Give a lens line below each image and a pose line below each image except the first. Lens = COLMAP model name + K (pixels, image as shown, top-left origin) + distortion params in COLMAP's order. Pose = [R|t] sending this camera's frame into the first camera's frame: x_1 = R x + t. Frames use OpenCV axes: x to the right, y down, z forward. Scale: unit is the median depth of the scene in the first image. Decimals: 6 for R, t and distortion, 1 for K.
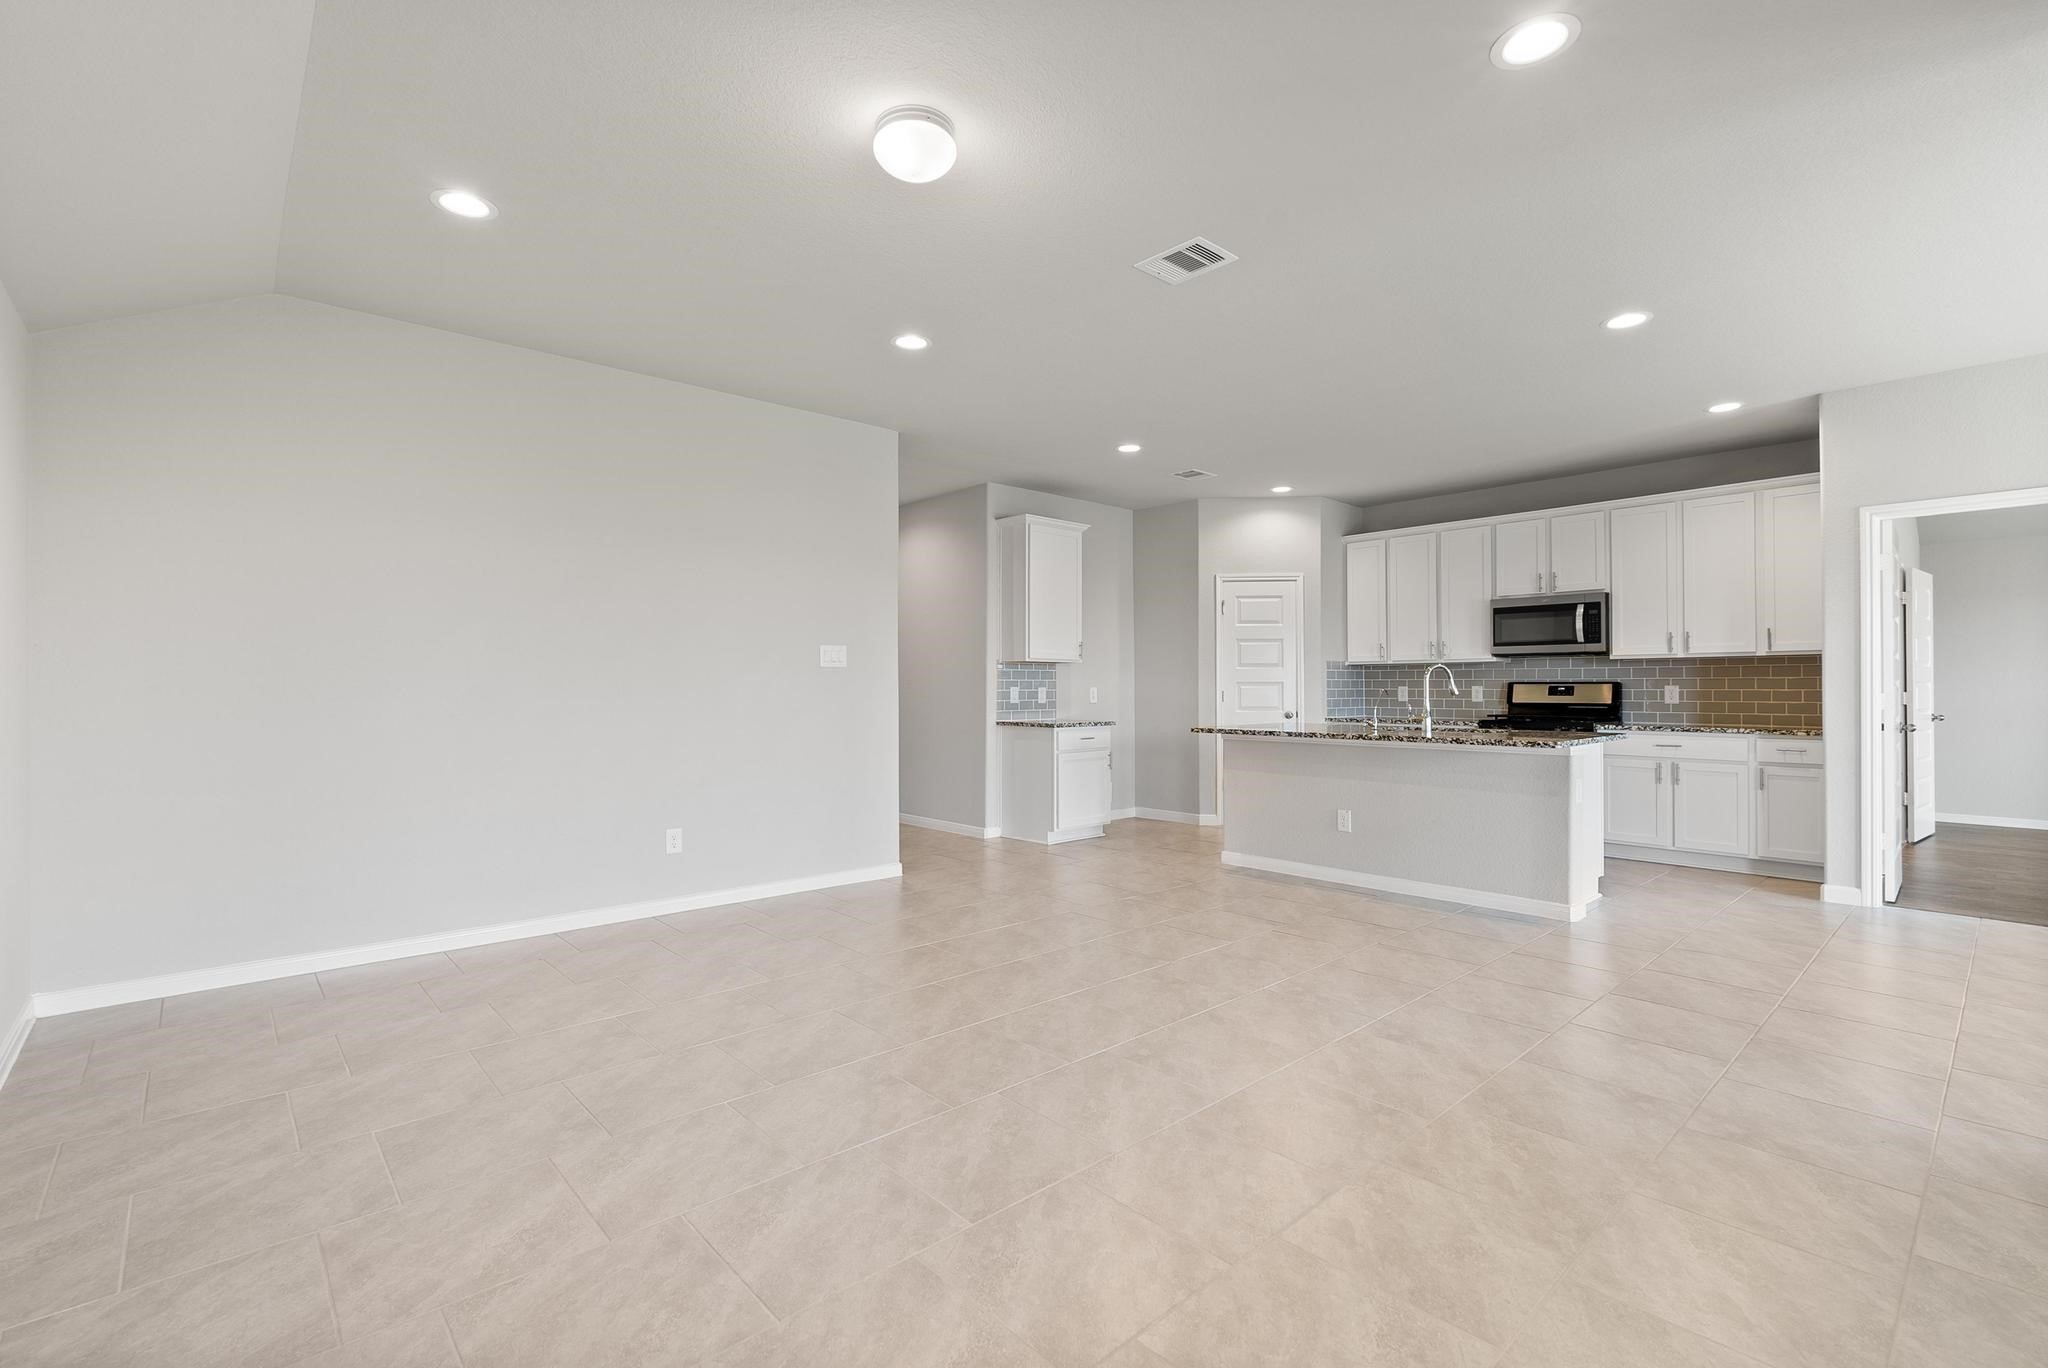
lens RADIAL K [[916.3, 0, 1018.7], [0, 916.3, 684.7], [0, 0, 1]] dist [-0.008692, 0.003378]
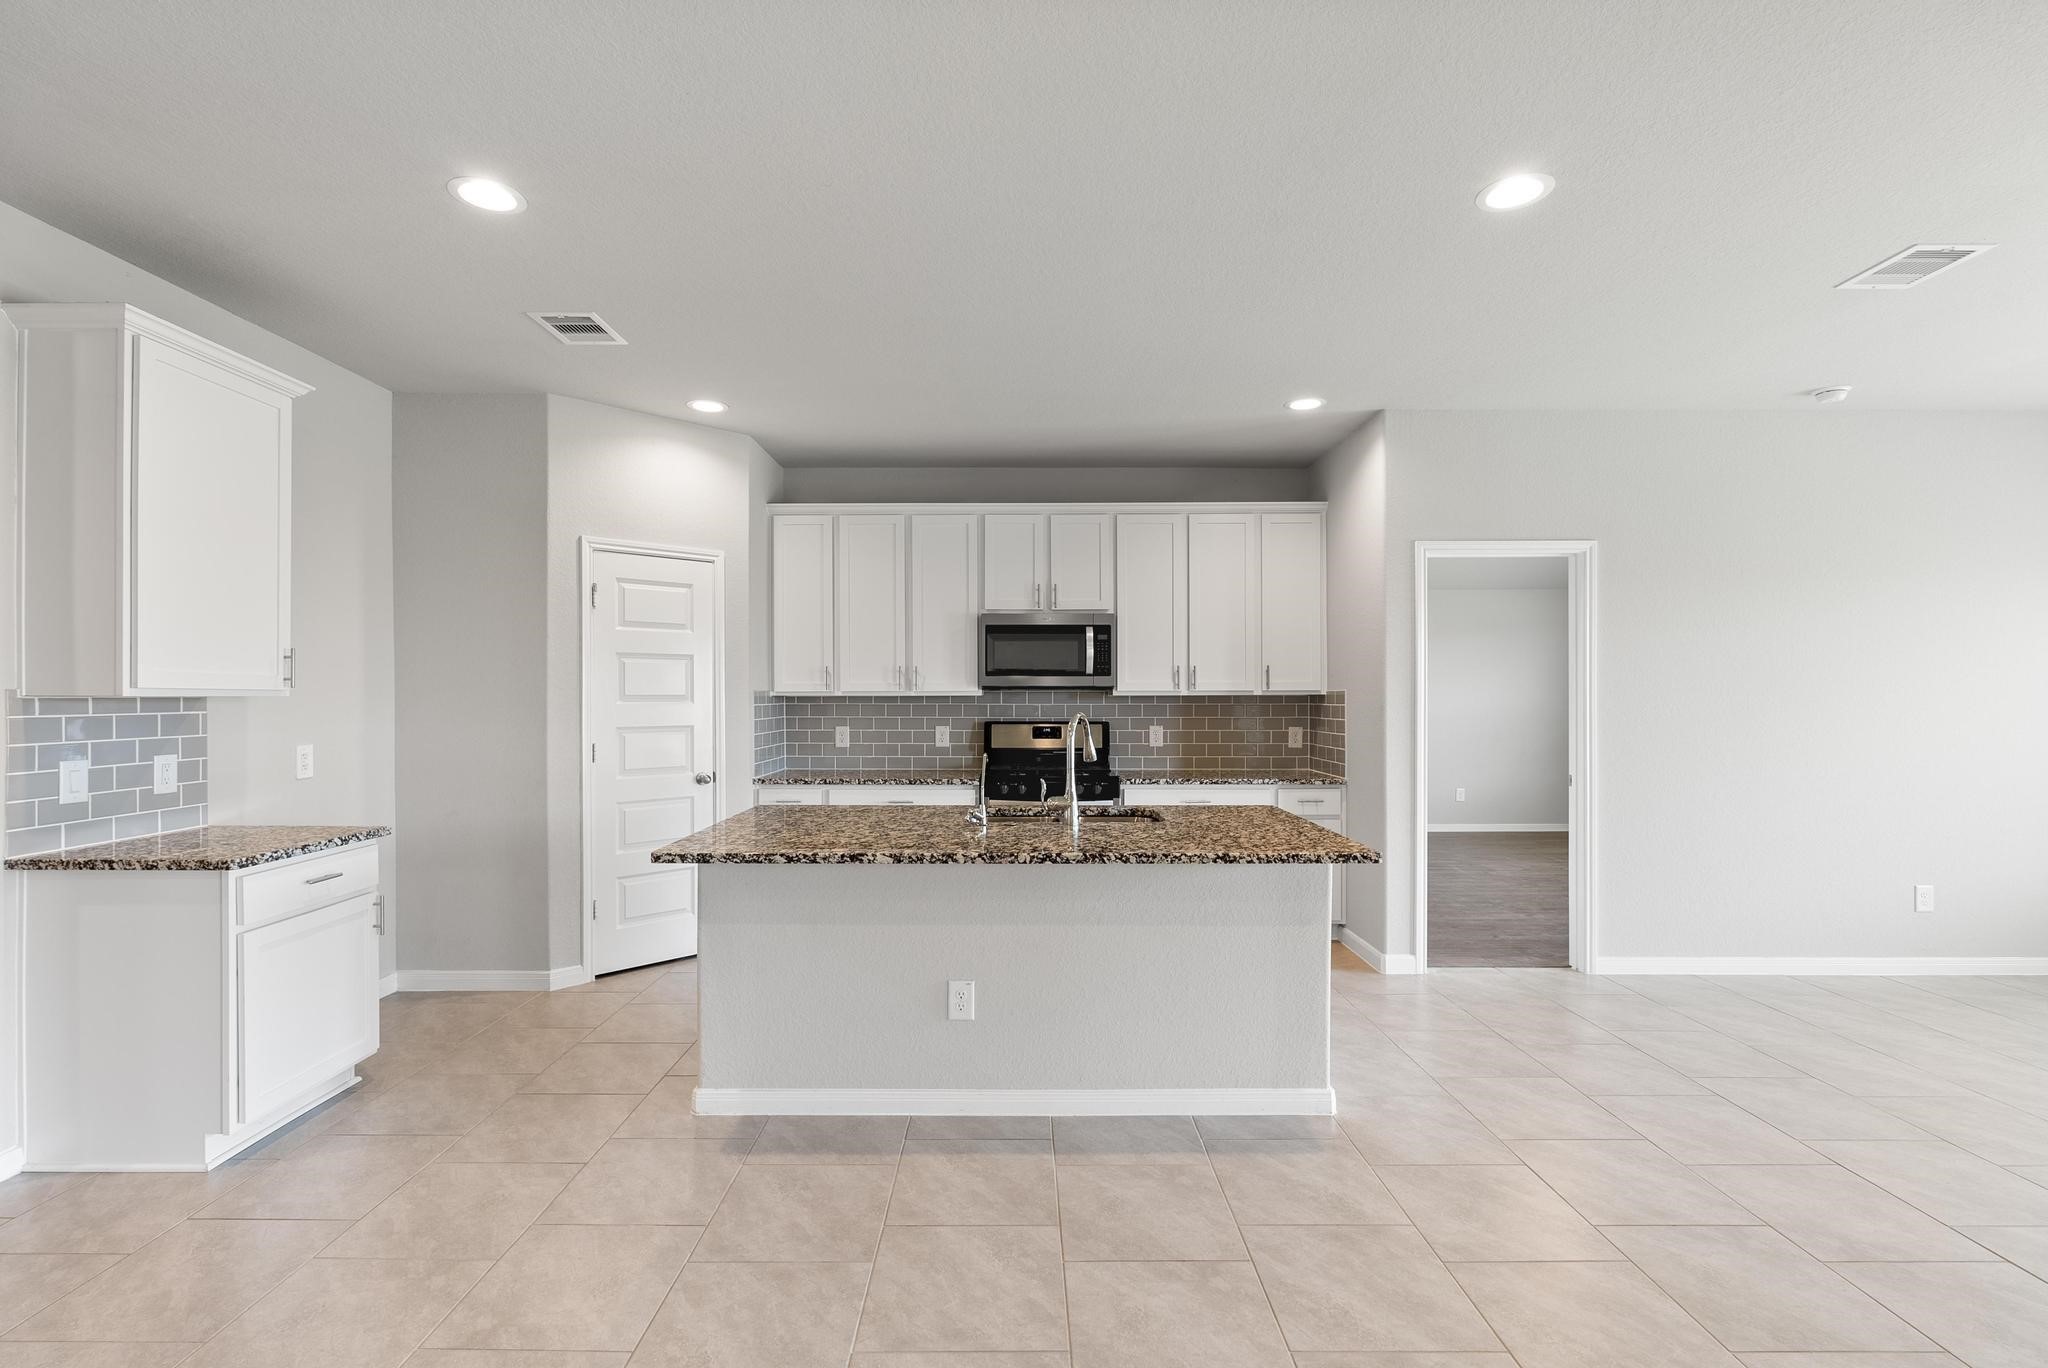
lens RADIAL K [[916.3, 0, 1015.6], [0, 916.3, 696.6], [0, 0, 1]] dist [-0.008692, 0.003378]
pose [[0.670527, -0.001410, 0.741884, -0.024603], [-0.003576, 0.999980, 0.005133, -0.029588], [-0.741876, -0.006095, 0.670509, 0.487974]]
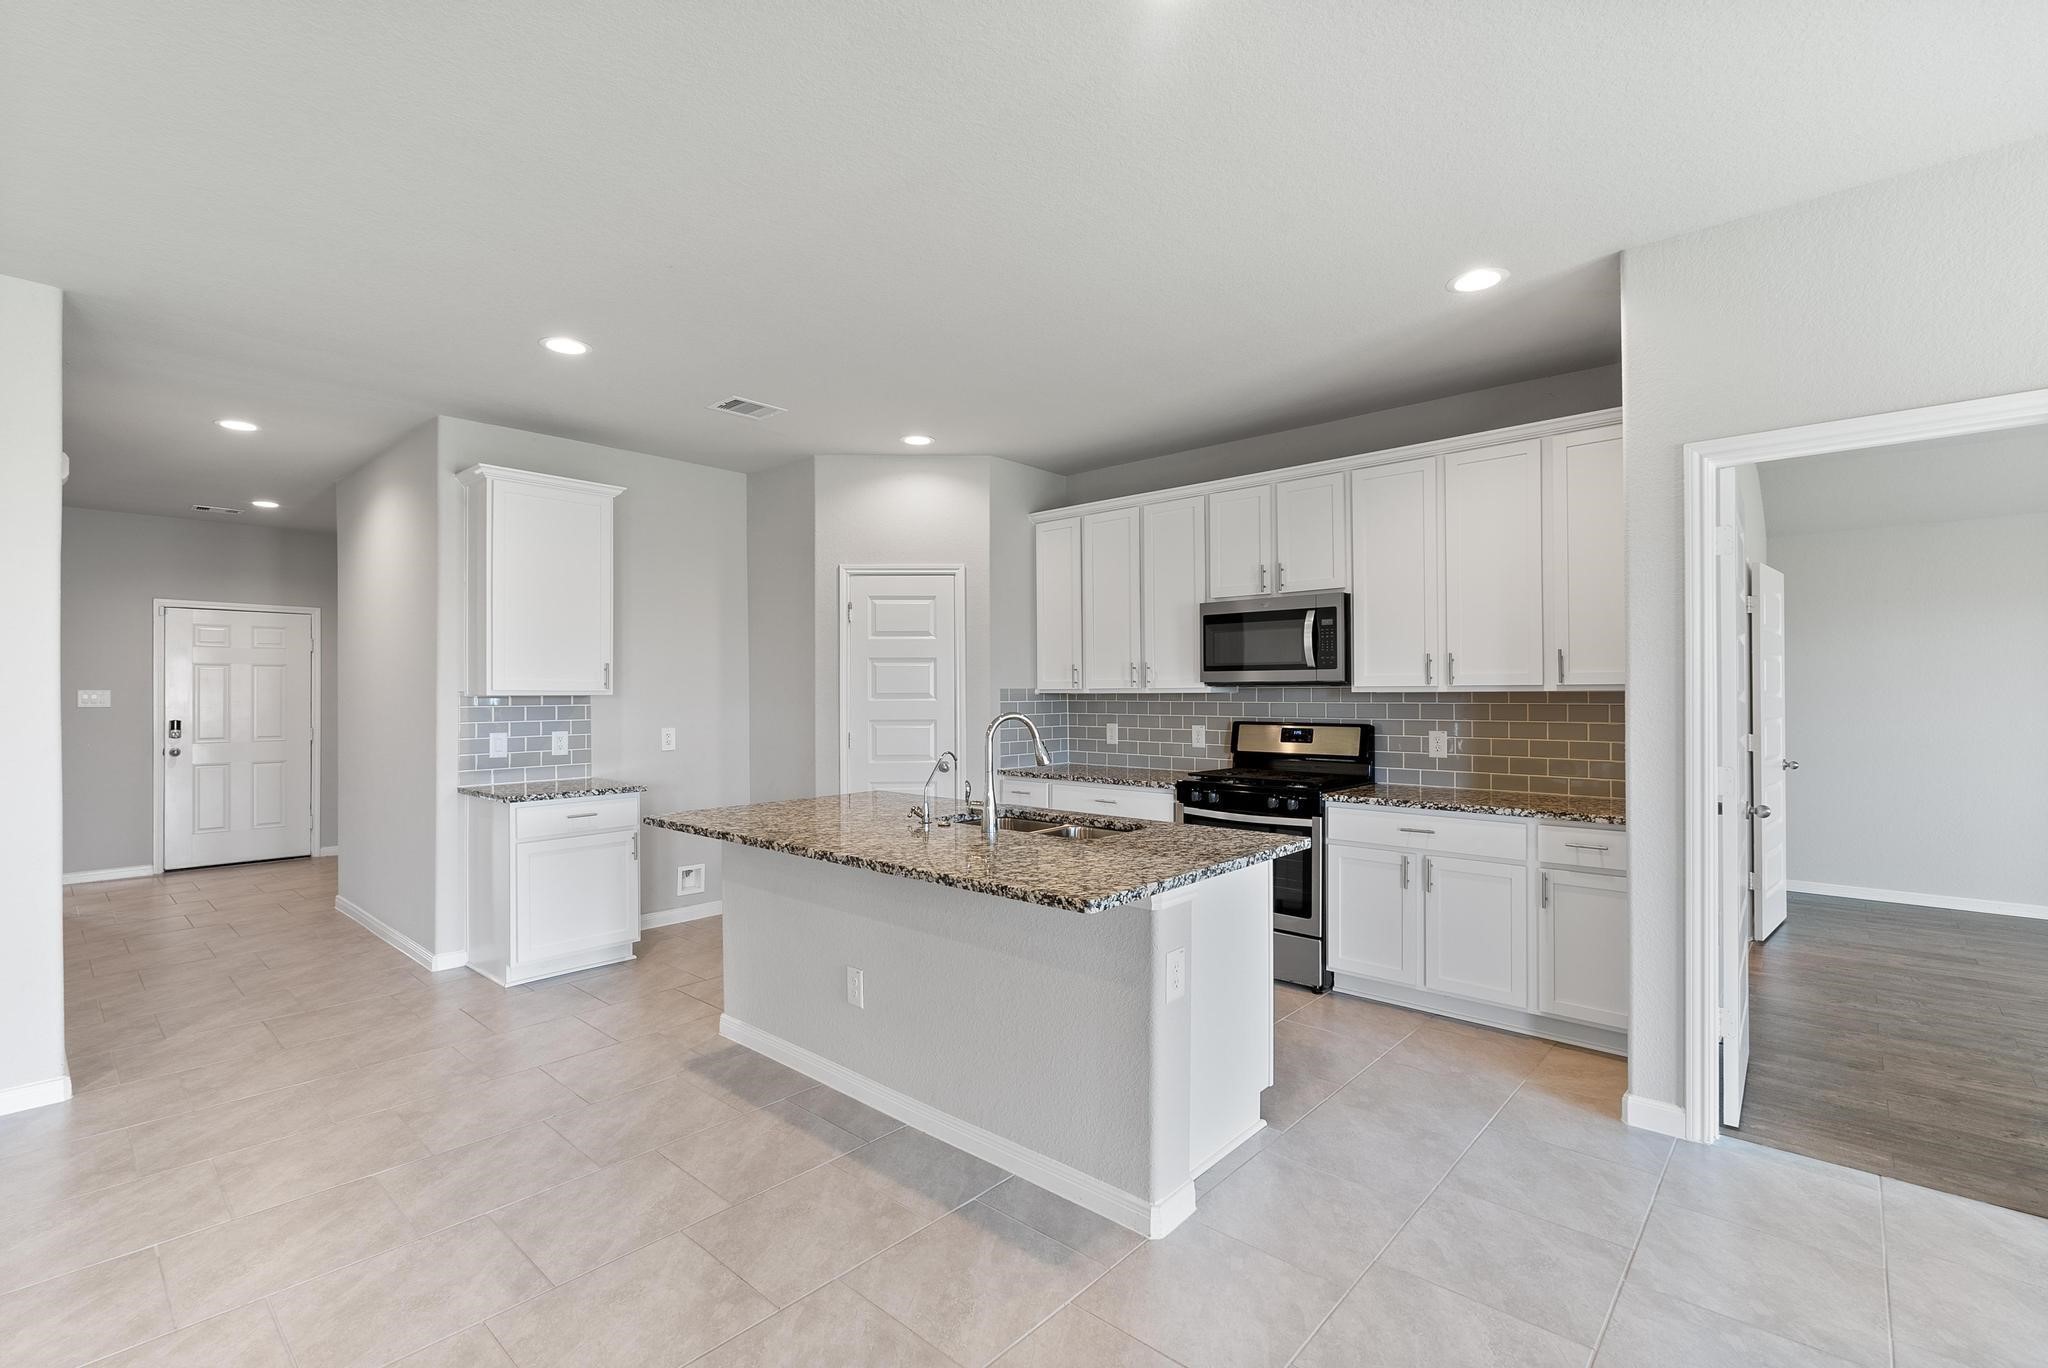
lens RADIAL K [[916.3, 0, 1025.5], [0, 916.3, 692.1], [0, 0, 1]] dist [-0.008692, 0.003378]
pose [[0.994688, -0.003388, 0.102876, 0.323757], [0.002911, 0.999984, 0.004786, -0.030626], [-0.102891, -0.004461, 0.994683, 0.337521]]
